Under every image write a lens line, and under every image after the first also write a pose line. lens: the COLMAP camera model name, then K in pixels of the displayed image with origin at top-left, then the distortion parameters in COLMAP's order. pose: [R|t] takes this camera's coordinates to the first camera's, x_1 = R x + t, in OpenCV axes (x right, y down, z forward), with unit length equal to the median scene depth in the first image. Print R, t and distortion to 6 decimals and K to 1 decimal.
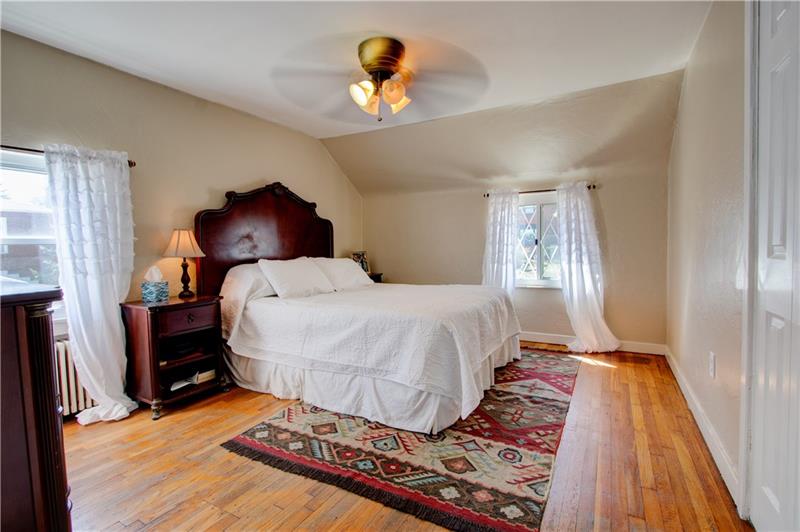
lens RADIAL K [[386.7, 0, 394.3], [0, 386.7, 263.0], [0, 0, 1]] dist [-0.010586, -0.001955]
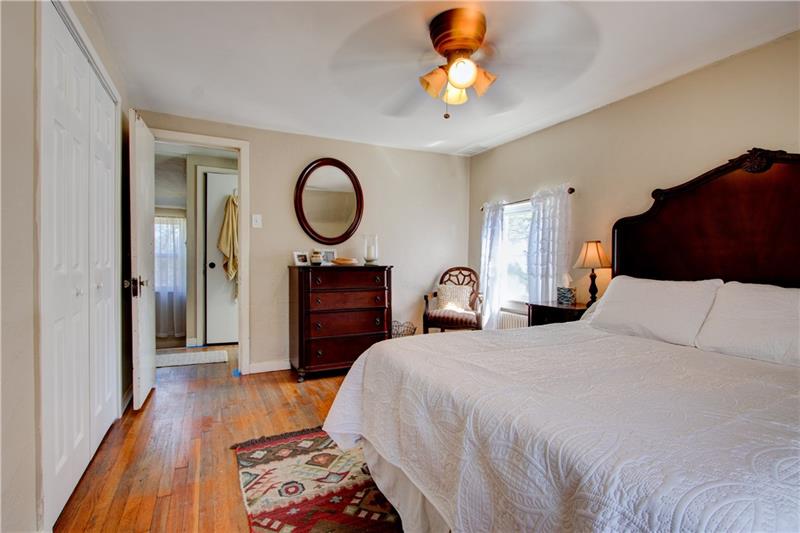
lens RADIAL K [[386.7, 0, 393.9], [0, 386.7, 268.4], [0, 0, 1]] dist [-0.010586, -0.001955]
pose [[-0.575858, 0.034386, -0.816826, 0.941975], [-0.030914, 0.997485, 0.063785, -0.099390], [0.816965, 0.061983, -0.573347, 1.787792]]
